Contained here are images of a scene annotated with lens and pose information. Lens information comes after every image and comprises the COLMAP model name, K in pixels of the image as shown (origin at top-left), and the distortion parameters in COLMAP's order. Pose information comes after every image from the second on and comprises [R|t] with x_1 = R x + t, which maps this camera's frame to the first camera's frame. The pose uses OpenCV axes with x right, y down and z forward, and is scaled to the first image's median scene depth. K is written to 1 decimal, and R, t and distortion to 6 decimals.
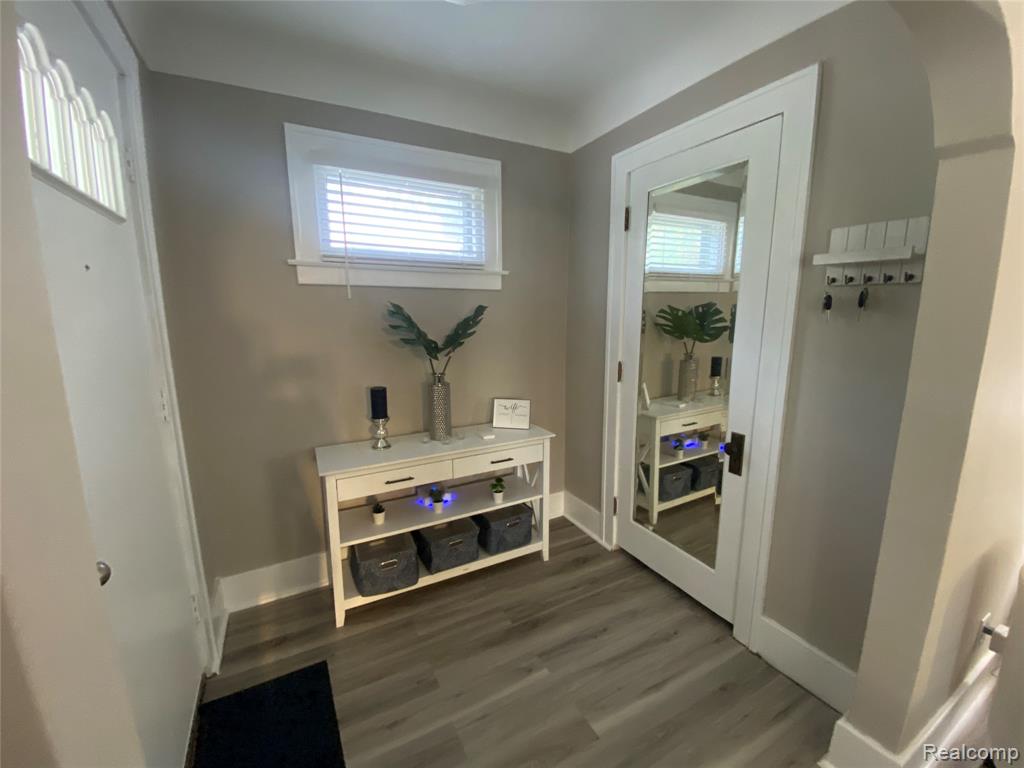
lens RADIAL K [[411.1, 0, 505.6], [0, 411.1, 377.2], [0, 0, 1]] dist [-0.028851, -0.000403]
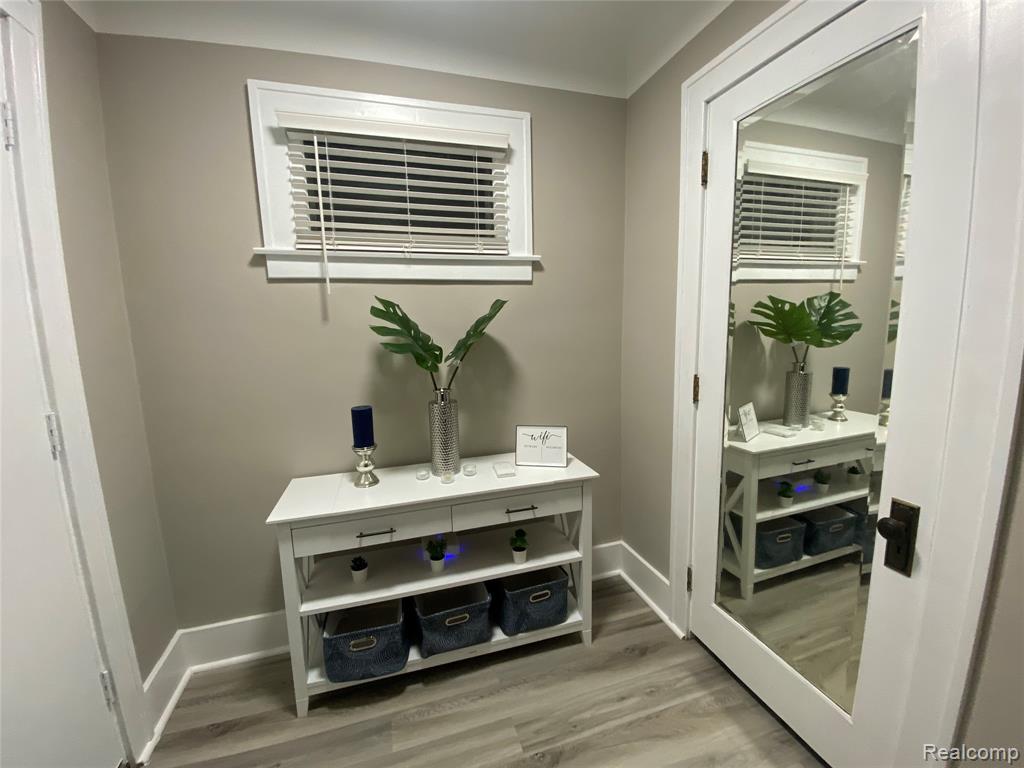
lens RADIAL K [[411.1, 0, 505.6], [0, 411.1, 377.2], [0, 0, 1]] dist [-0.028851, -0.000403]
pose [[0.981782, 0.005408, -0.189935, 0.096514], [-0.009305, 0.999764, -0.019631, -0.017337], [0.189784, 0.021040, 0.981600, 0.263887]]
